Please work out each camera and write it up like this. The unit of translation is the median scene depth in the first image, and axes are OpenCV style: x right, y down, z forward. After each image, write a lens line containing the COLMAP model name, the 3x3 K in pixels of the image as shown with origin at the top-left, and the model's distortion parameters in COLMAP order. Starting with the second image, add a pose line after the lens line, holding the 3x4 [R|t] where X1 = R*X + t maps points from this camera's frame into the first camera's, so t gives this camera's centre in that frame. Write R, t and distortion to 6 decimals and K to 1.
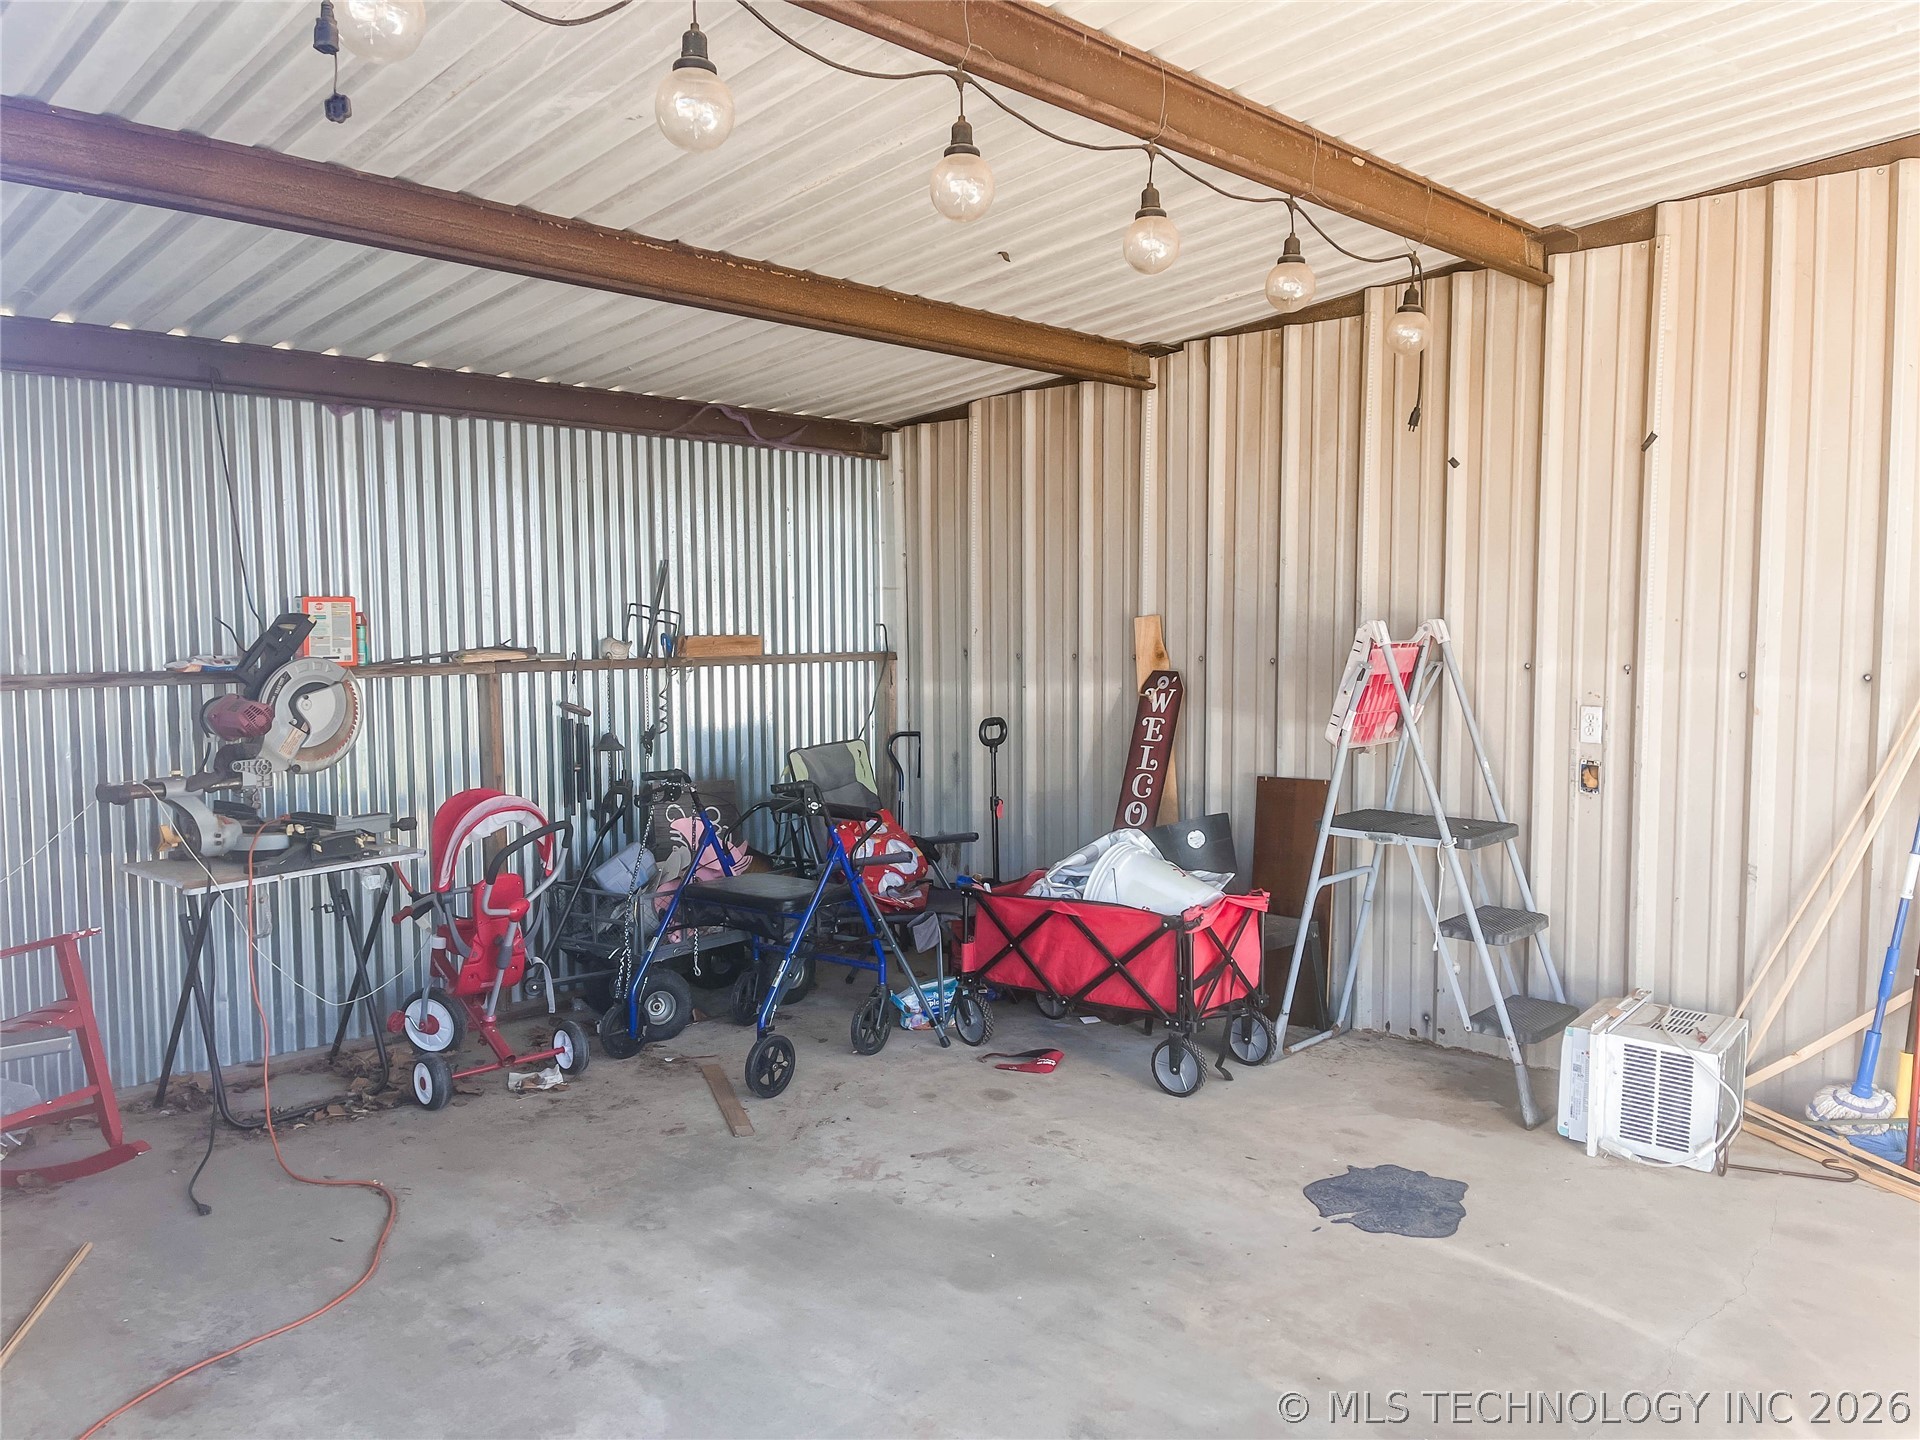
lens RADIAL K [[1450.1, 0, 966.7], [0, 1450.1, 723.0], [0, 0, 1]] dist [0.064360, -0.084398]
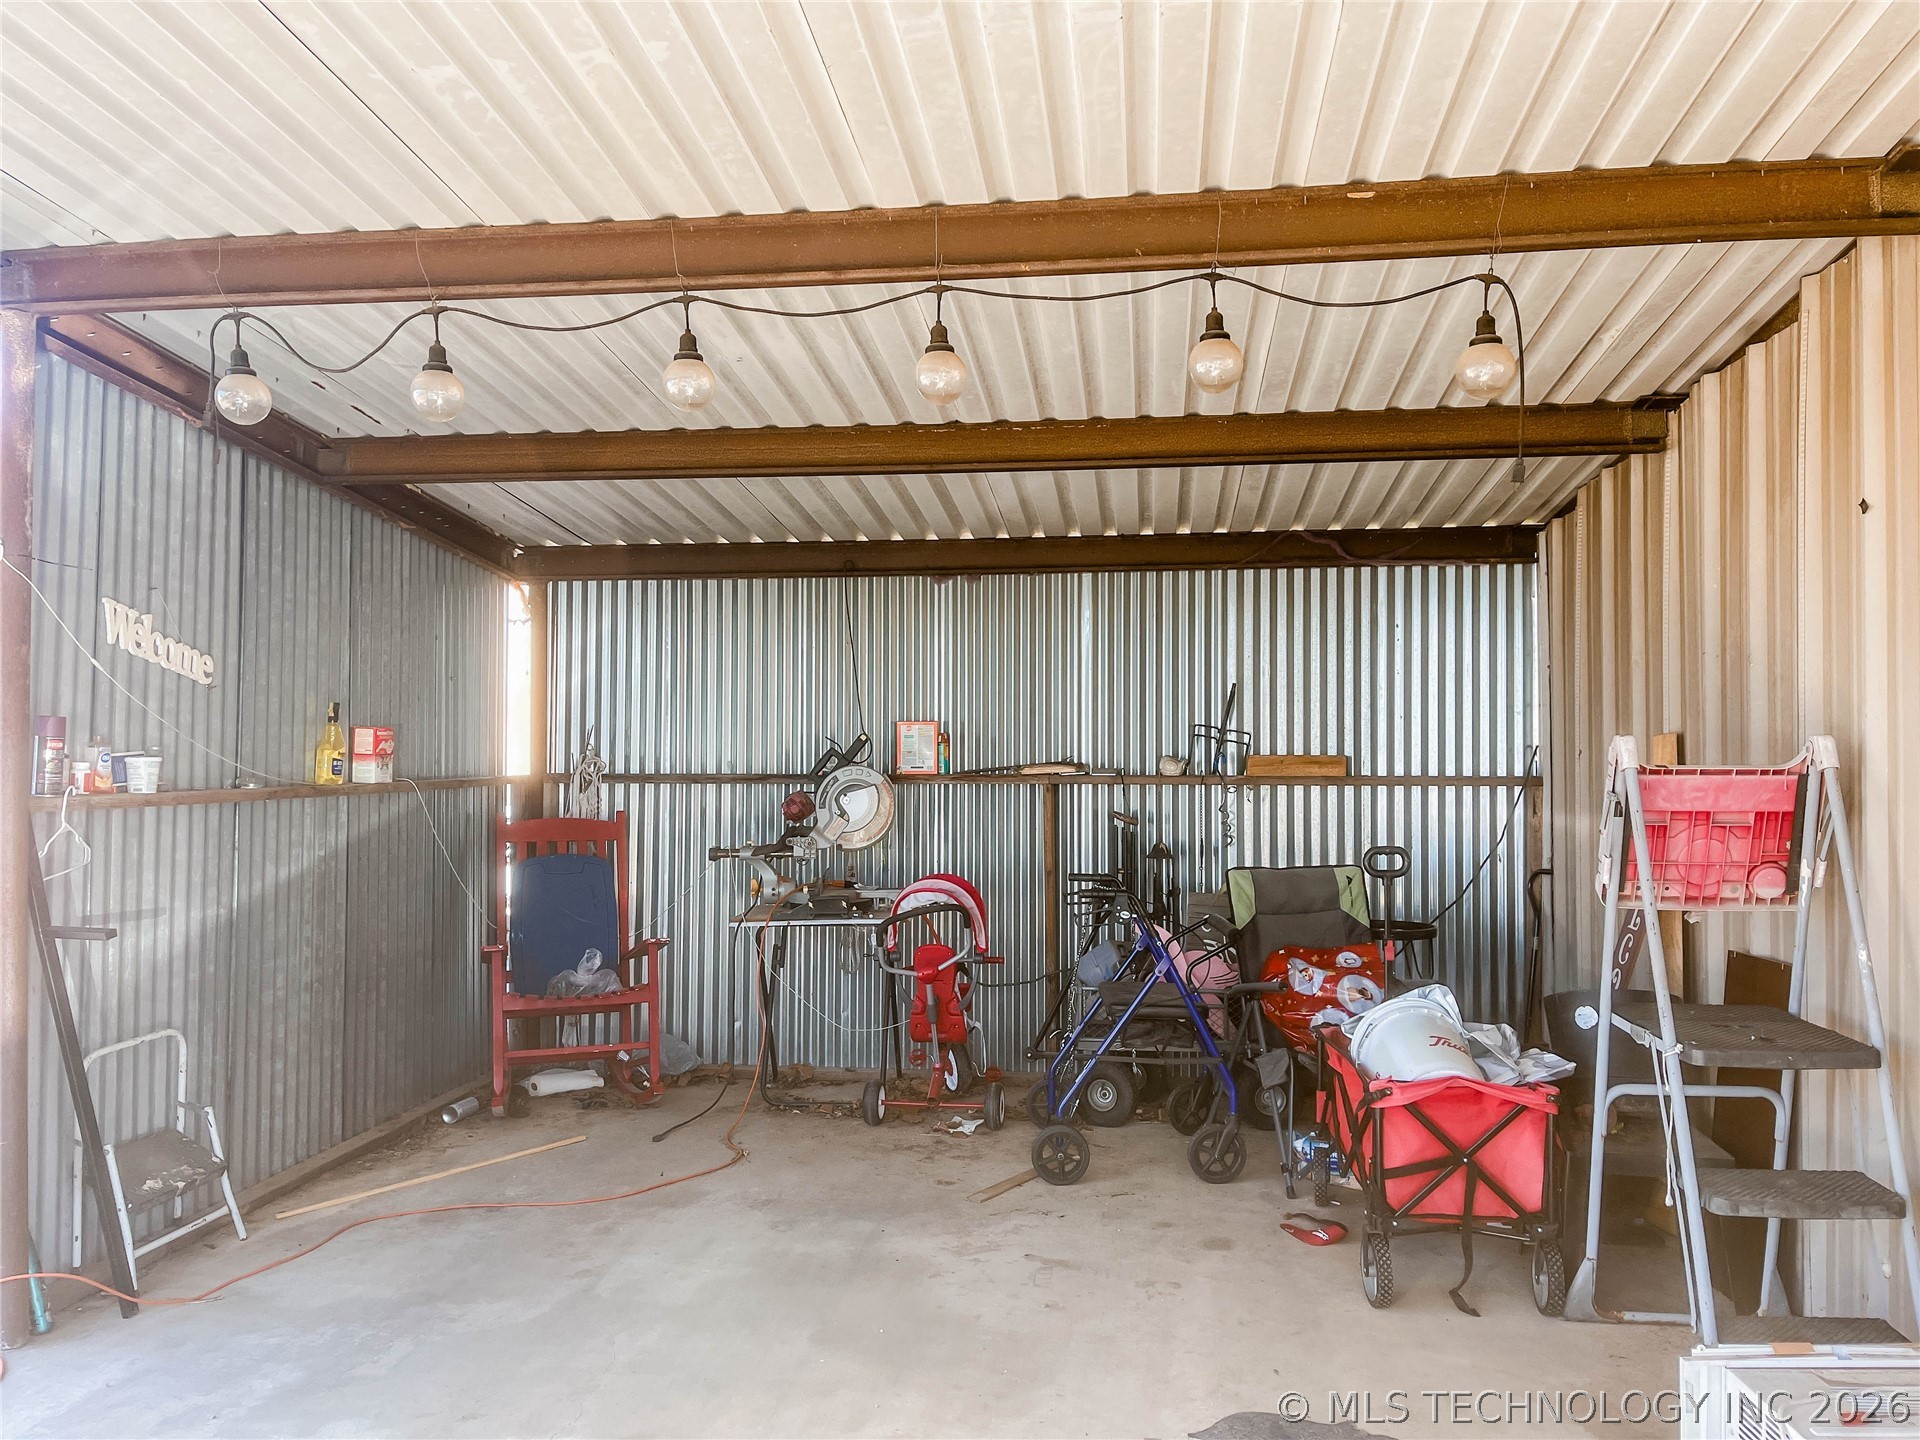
lens RADIAL K [[1450.1, 0, 961.8], [0, 1450.1, 725.3], [0, 0, 1]] dist [0.064360, -0.084398]
pose [[0.593742, -0.008224, -0.804613, 0.679969], [-0.062149, 0.996492, -0.056046, -0.013329], [0.802251, 0.083283, 0.591149, 0.284895]]
